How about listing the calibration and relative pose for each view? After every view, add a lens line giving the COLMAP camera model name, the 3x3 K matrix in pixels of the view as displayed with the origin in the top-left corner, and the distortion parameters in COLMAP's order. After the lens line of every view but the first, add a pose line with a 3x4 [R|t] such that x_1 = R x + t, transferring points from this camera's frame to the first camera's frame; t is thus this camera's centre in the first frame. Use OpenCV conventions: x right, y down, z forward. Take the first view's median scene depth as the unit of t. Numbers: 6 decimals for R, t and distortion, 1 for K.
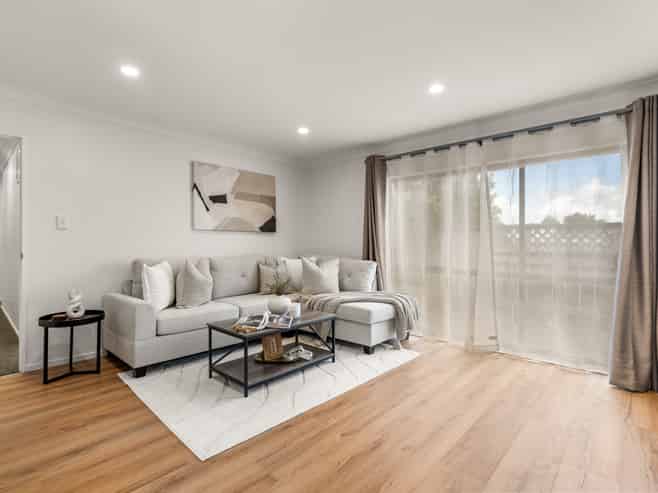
lens RADIAL K [[334.0, 0, 328.9], [0, 334.0, 239.5], [0, 0, 1]] dist [-0.000685, 0.000183]
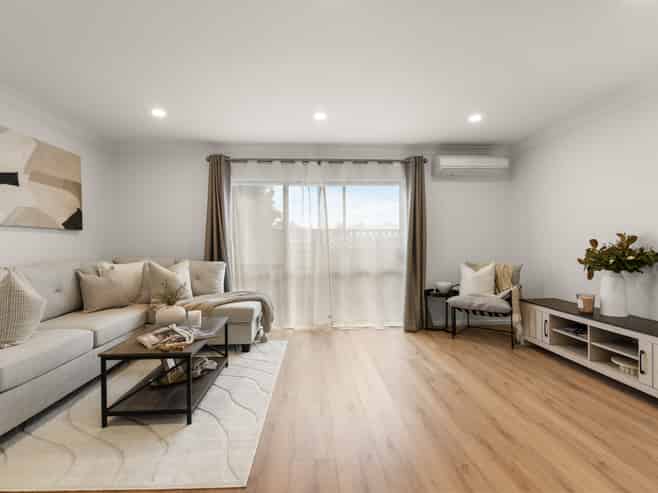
lens RADIAL K [[334.5, 0, 328.6], [0, 334.5, 233.1], [0, 0, 1]] dist [-0.001822, -0.000007]
pose [[0.700221, 0.015915, 0.713748, -0.361010], [-0.000582, 0.999764, -0.021722, 0.001560], [-0.713925, 0.014794, 0.700065, 0.084483]]
